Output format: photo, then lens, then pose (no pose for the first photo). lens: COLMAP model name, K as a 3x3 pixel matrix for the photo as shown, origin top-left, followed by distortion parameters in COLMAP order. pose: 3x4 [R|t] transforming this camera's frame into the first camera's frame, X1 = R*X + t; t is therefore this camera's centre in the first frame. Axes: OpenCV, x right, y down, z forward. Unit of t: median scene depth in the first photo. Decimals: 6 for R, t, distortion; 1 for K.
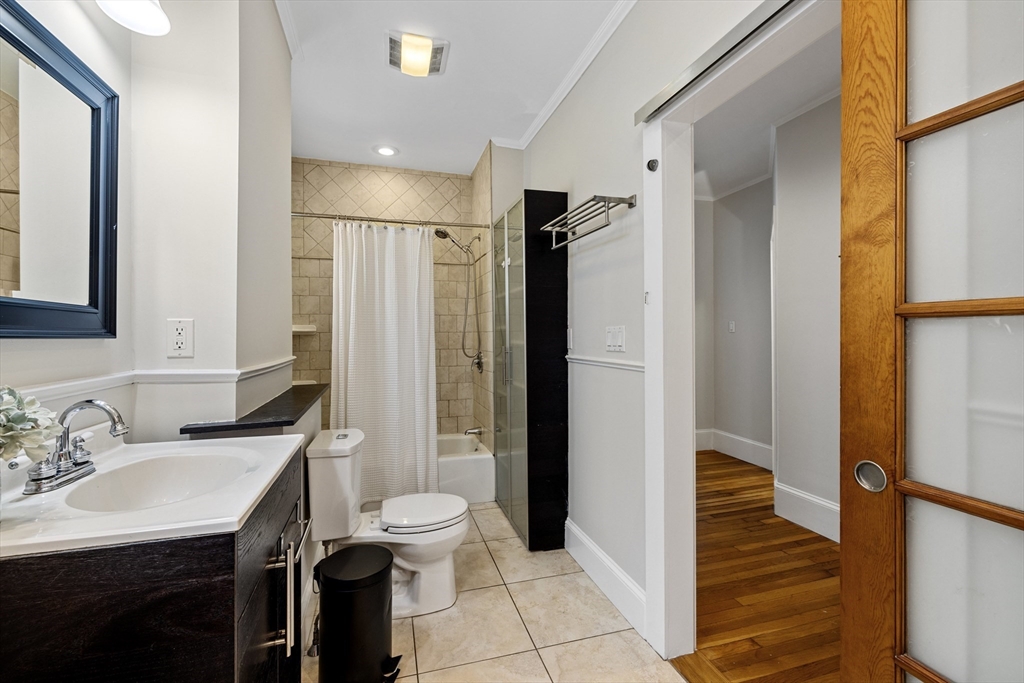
lens RADIAL K [[433.1, 0, 510.2], [0, 433.1, 334.8], [0, 0, 1]] dist [-0.000906, 0.000998]
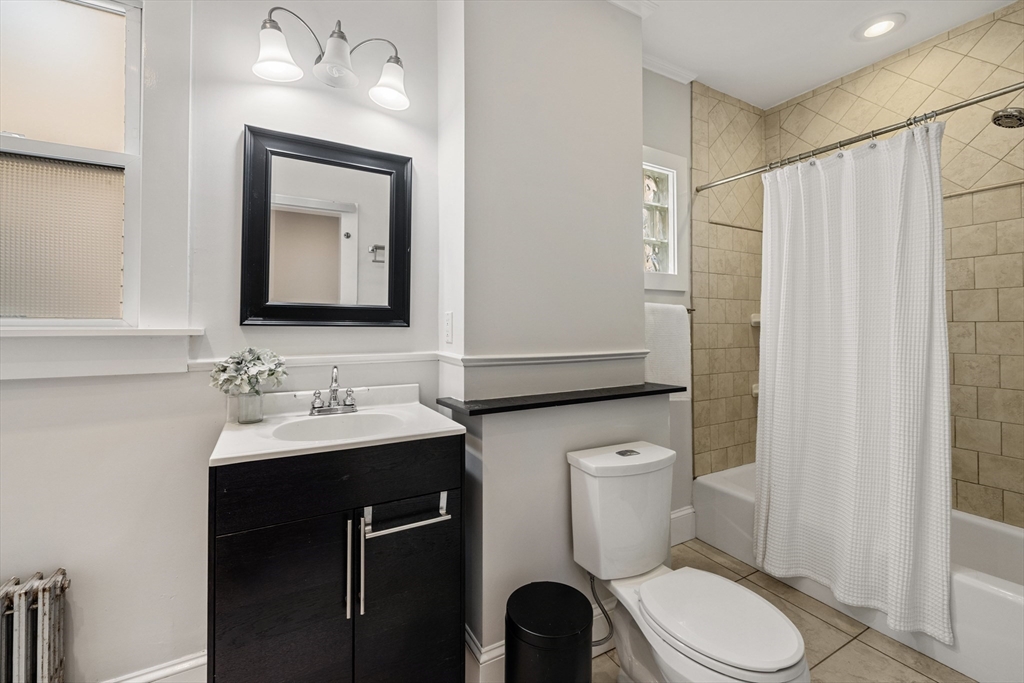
lens RADIAL K [[433.1, 0, 504.1], [0, 433.1, 322.8], [0, 0, 1]] dist [-0.000906, 0.000998]
pose [[0.211753, -0.003845, -0.977316, 0.225000], [-0.004440, 0.999978, -0.004896, -0.000069], [0.977313, 0.005376, 0.211732, 0.397152]]
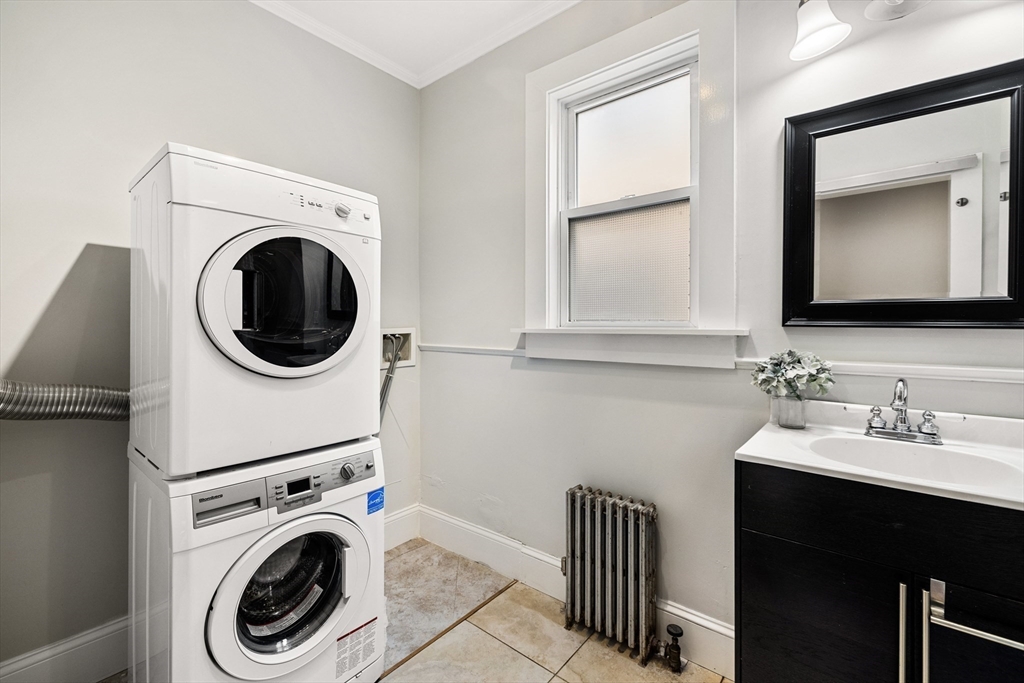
lens RADIAL K [[433.1, 0, 512.7], [0, 433.1, 327.9], [0, 0, 1]] dist [-0.000906, 0.000998]
pose [[-0.827994, 0.003966, -0.560723, 0.209554], [-0.001234, 0.999960, 0.008895, -0.000220], [0.560736, 0.008057, -0.827956, 0.421774]]
